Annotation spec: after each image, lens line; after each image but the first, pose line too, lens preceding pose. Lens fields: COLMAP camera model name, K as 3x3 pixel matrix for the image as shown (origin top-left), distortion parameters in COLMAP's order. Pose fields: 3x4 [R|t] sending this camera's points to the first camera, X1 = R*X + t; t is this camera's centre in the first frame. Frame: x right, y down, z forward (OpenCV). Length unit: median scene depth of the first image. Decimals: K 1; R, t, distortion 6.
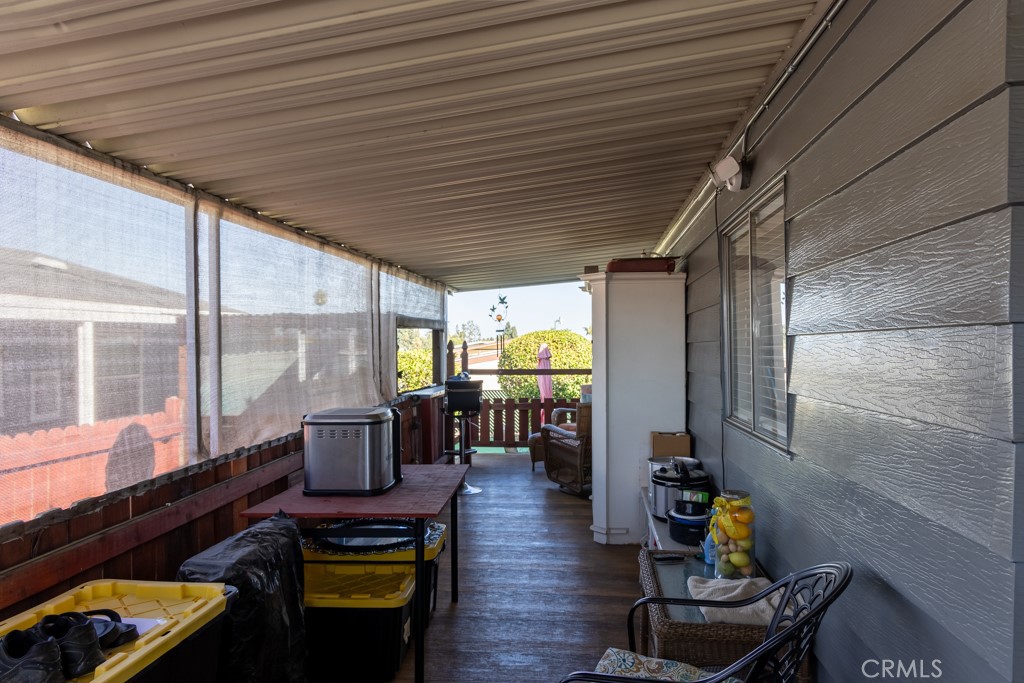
lens RADIAL K [[719.3, 0, 511.8], [0, 719.3, 343.5], [0, 0, 1]] dist [0.004642, 0.000334]
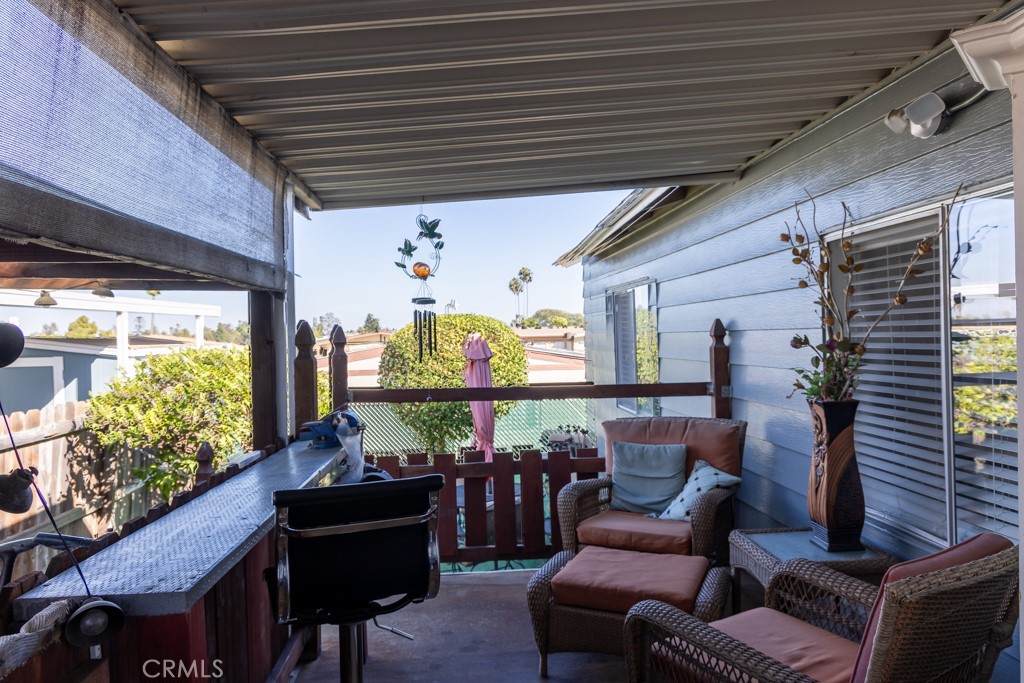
lens RADIAL K [[719.3, 0, 512.7], [0, 719.3, 340.0], [0, 0, 1]] dist [0.004642, 0.000334]
pose [[0.982425, -0.012078, 0.186268, -0.044715], [0.011278, 0.999922, 0.005359, 0.004005], [-0.186318, -0.003164, 0.982484, 0.572184]]
